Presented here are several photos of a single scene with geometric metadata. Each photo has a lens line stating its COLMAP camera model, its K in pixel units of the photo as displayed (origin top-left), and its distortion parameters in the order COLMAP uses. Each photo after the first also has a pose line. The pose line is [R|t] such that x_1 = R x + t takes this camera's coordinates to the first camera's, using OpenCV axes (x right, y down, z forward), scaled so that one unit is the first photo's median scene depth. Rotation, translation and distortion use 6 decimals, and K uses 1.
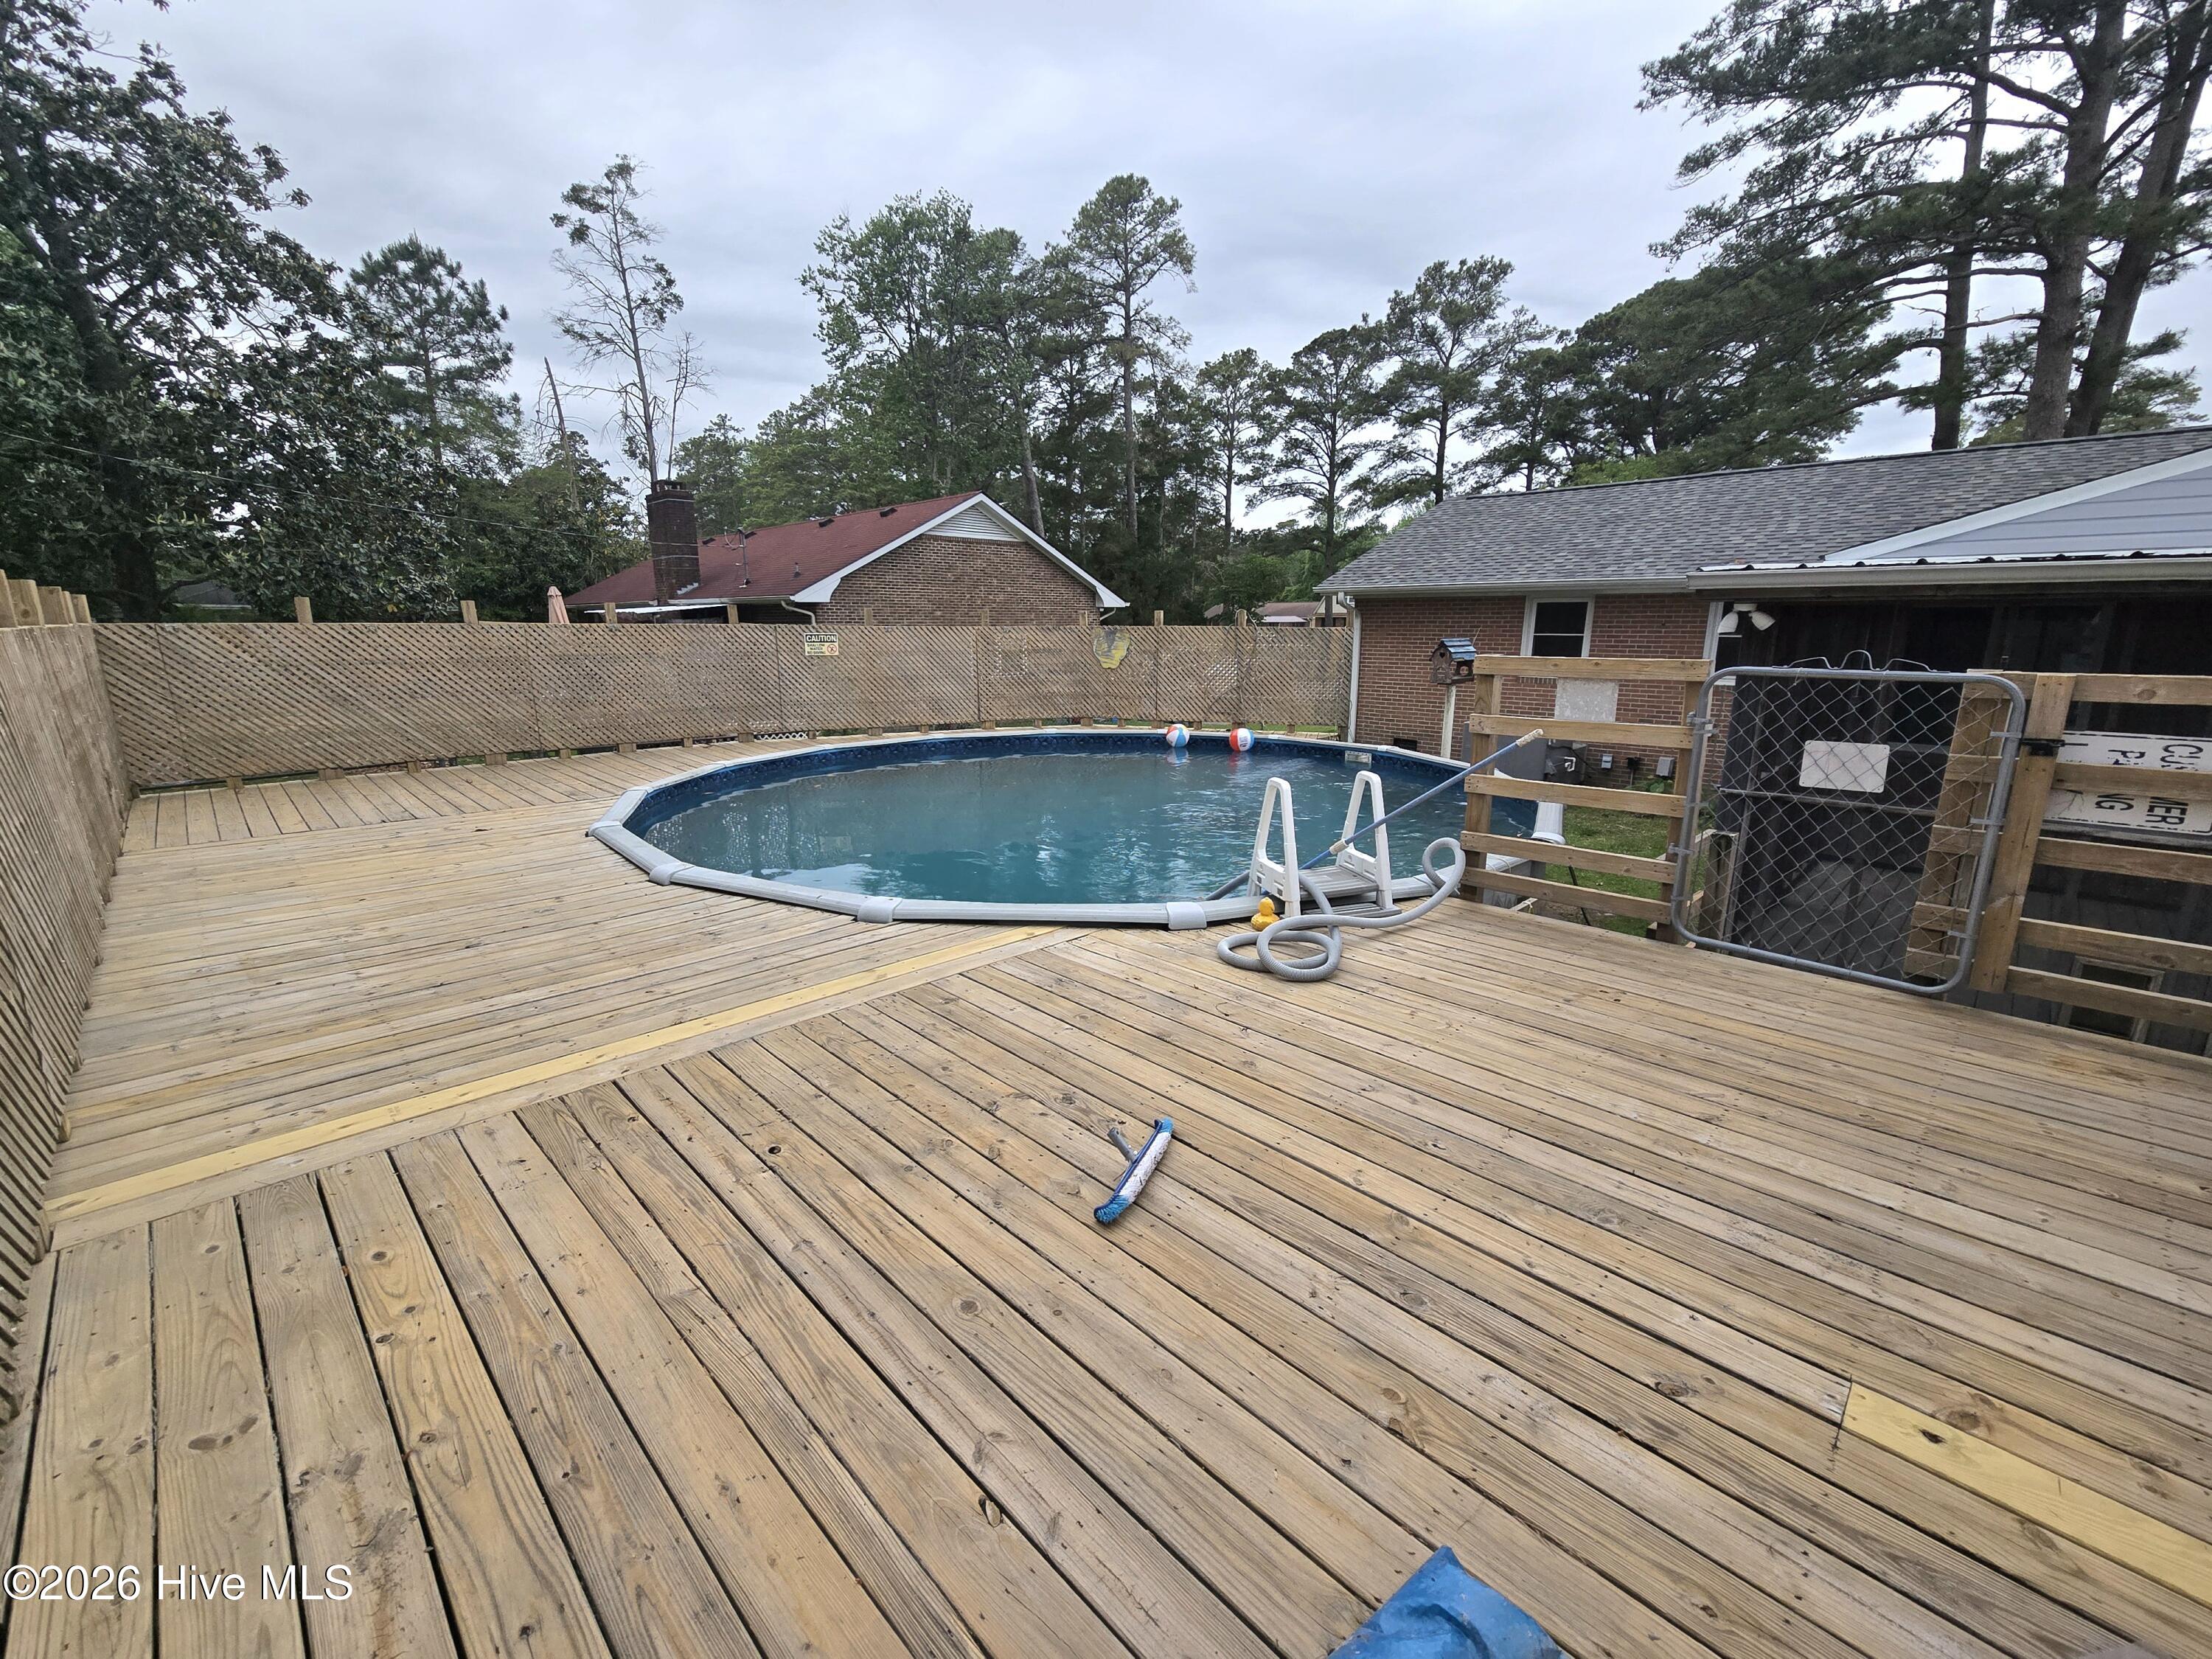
lens RADIAL K [[912.7, 0, 1080.5], [0, 912.7, 839.8], [0, 0, 1]] dist [0.001464, -0.000046]
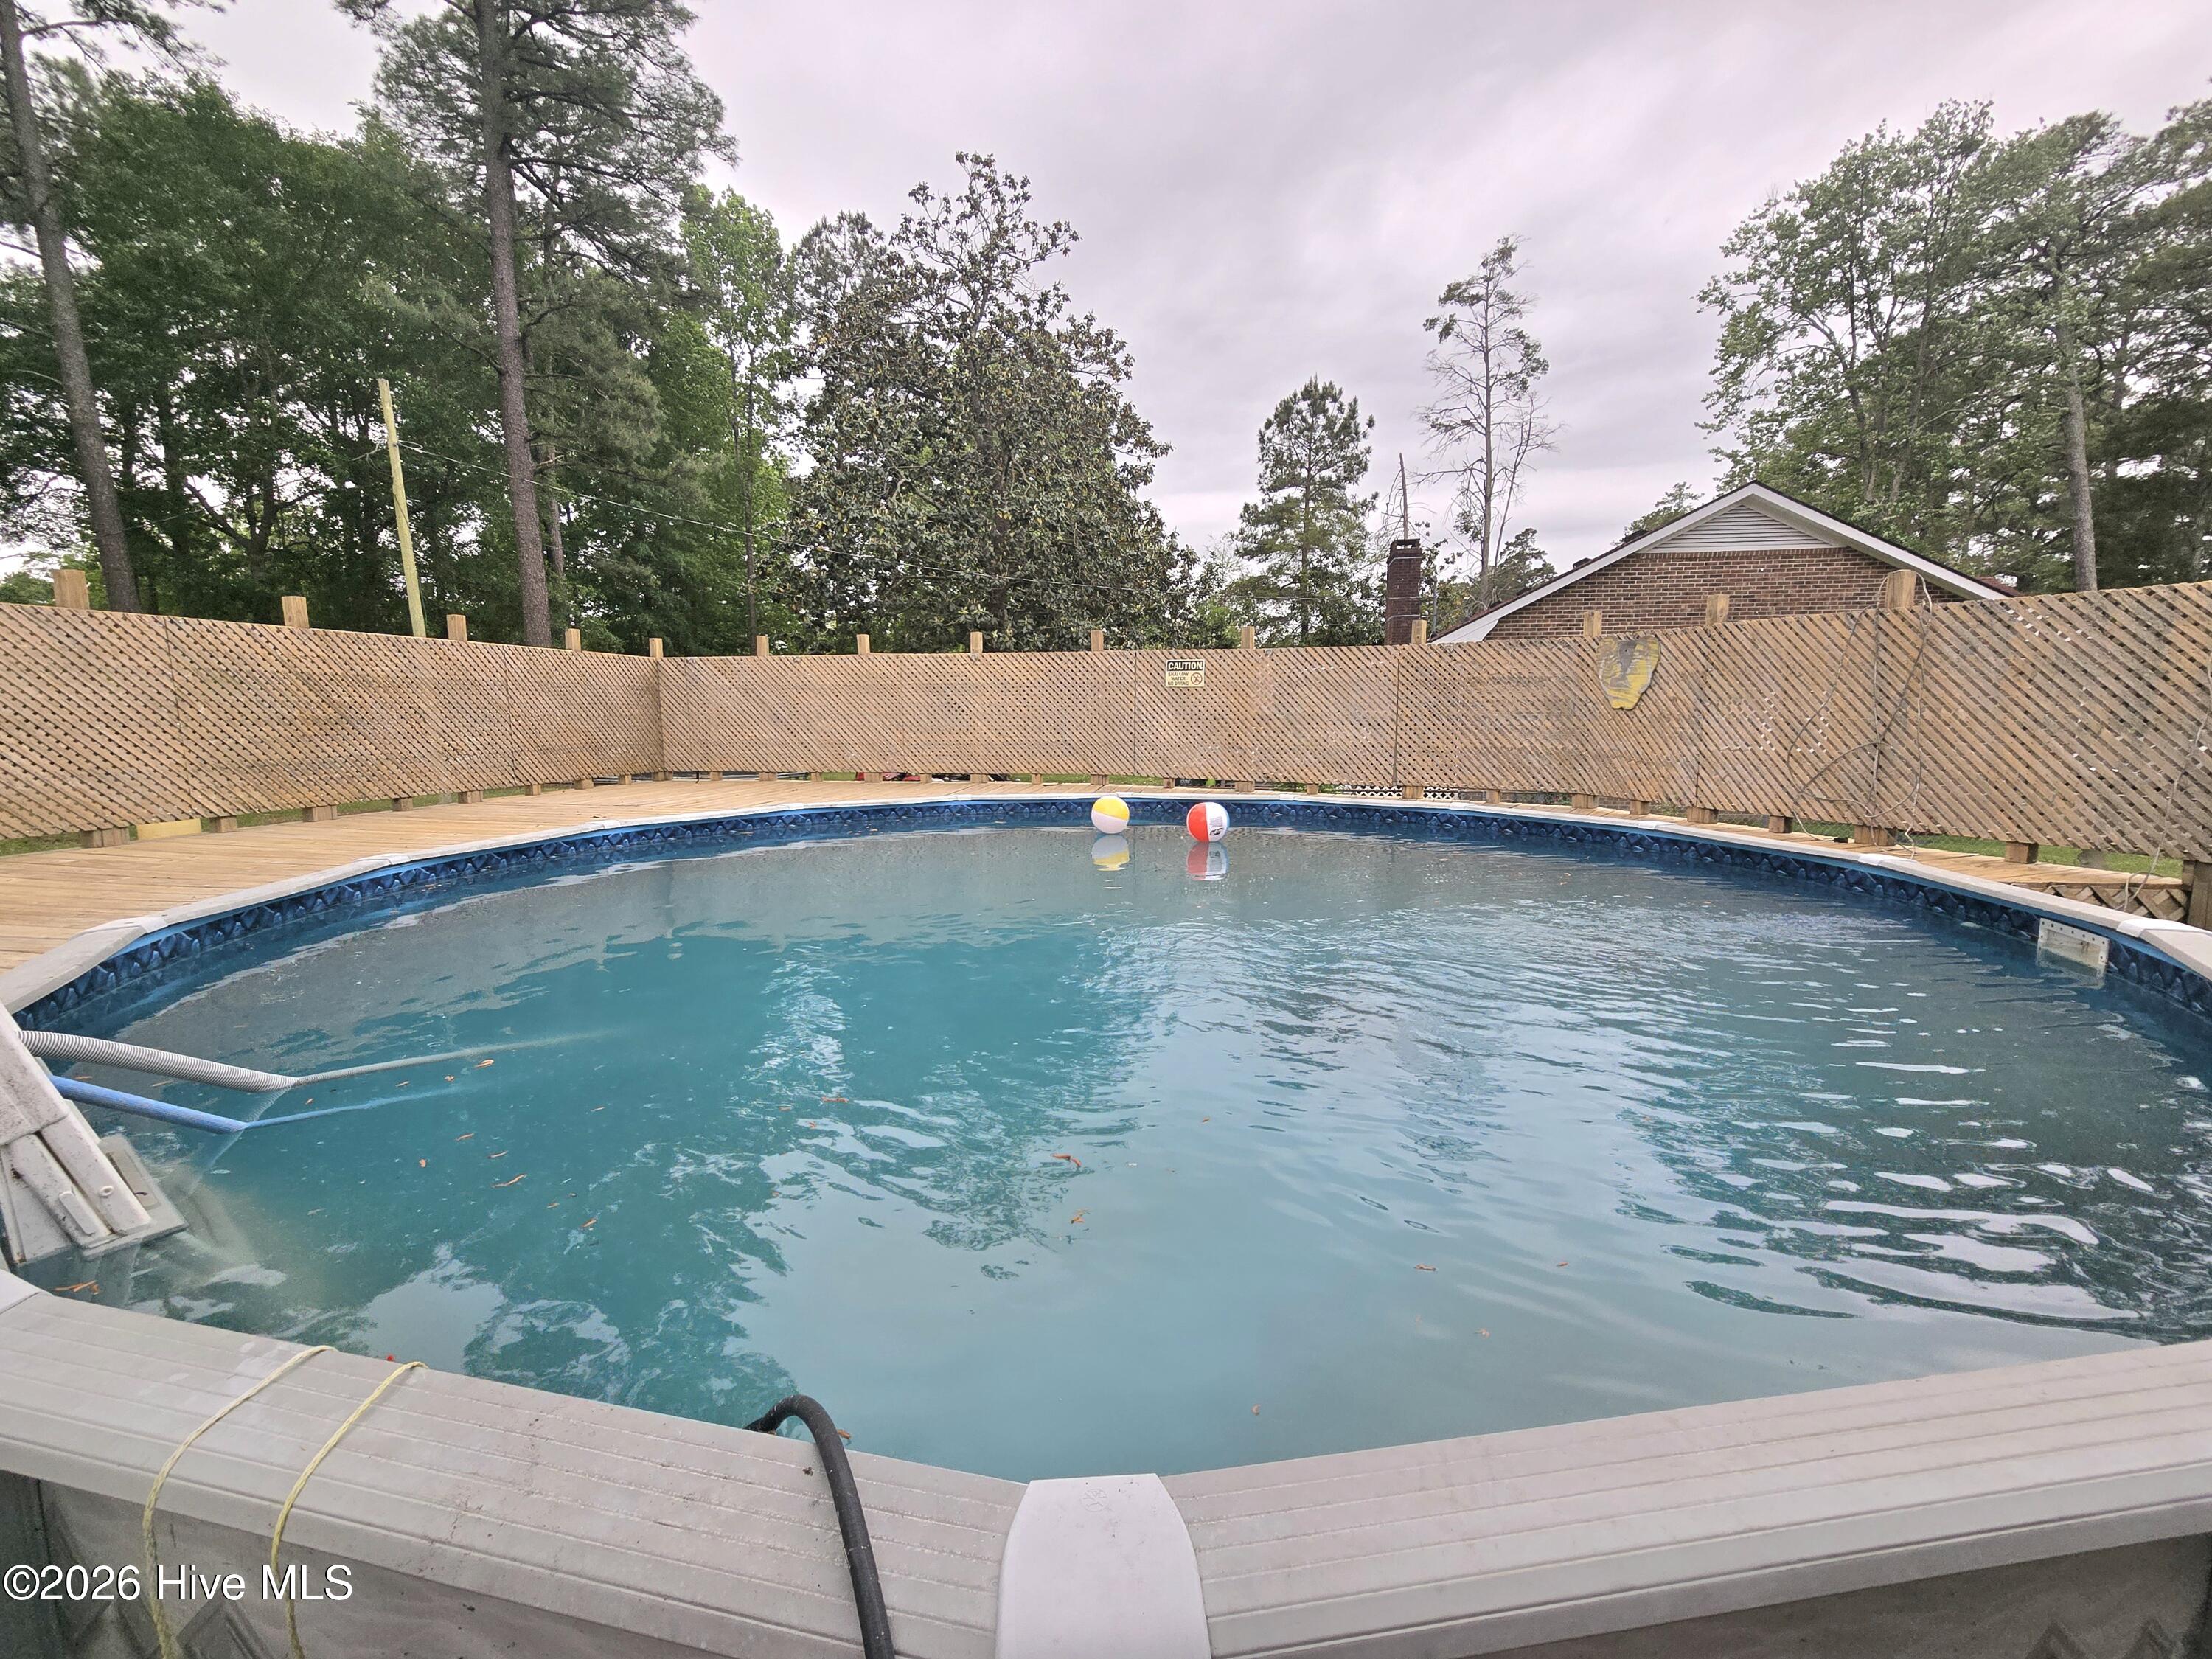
lens RADIAL K [[883.0, 0, 1105.7], [0, 883.0, 867.2], [0, 0, 1]] dist [-0.000661, 0.000353]
pose [[0.618687, 0.128735, -0.775019, 0.040852], [-0.166129, 0.985614, 0.031097, -0.007767], [0.767872, 0.109514, 0.631173, 0.061029]]
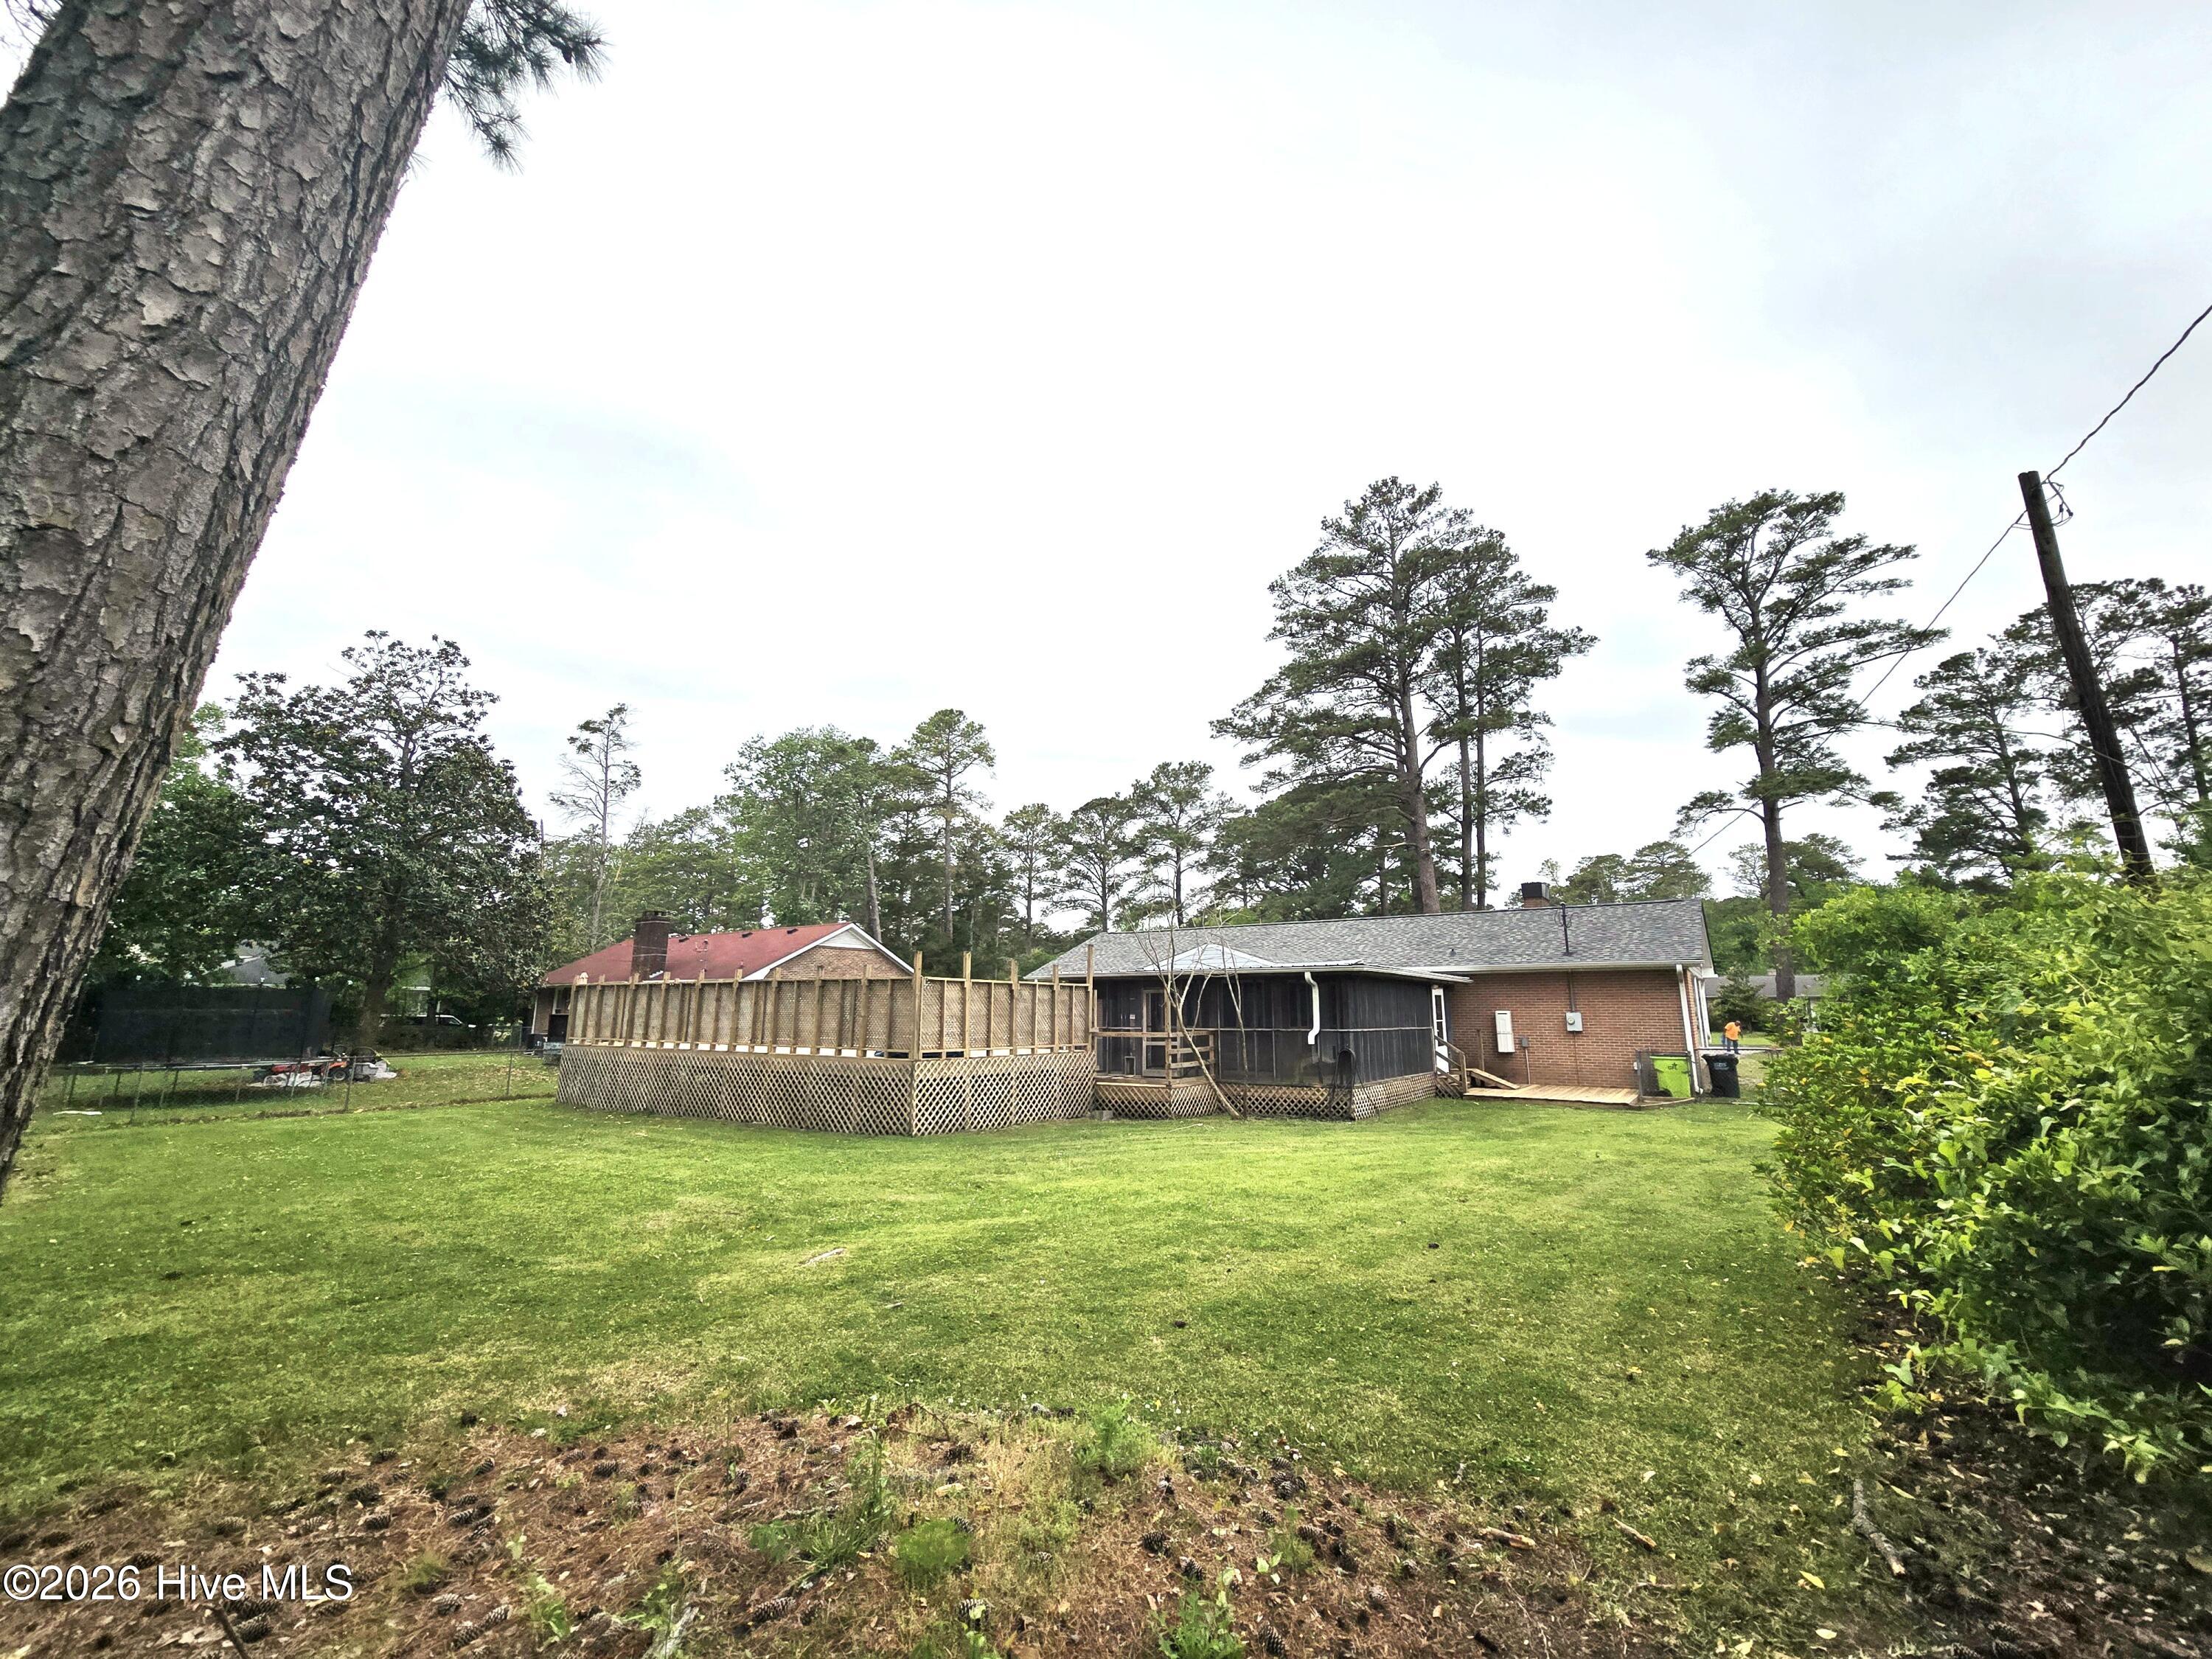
lens RADIAL K [[883.0, 0, 1105.7], [0, 883.0, 867.2], [0, 0, 1]] dist [-0.000661, 0.000353]
pose [[0.975509, 0.034687, 0.217209, -0.004254], [0.051643, 0.923768, -0.379455, 0.068823], [-0.213812, 0.381379, 0.899352, -0.231808]]
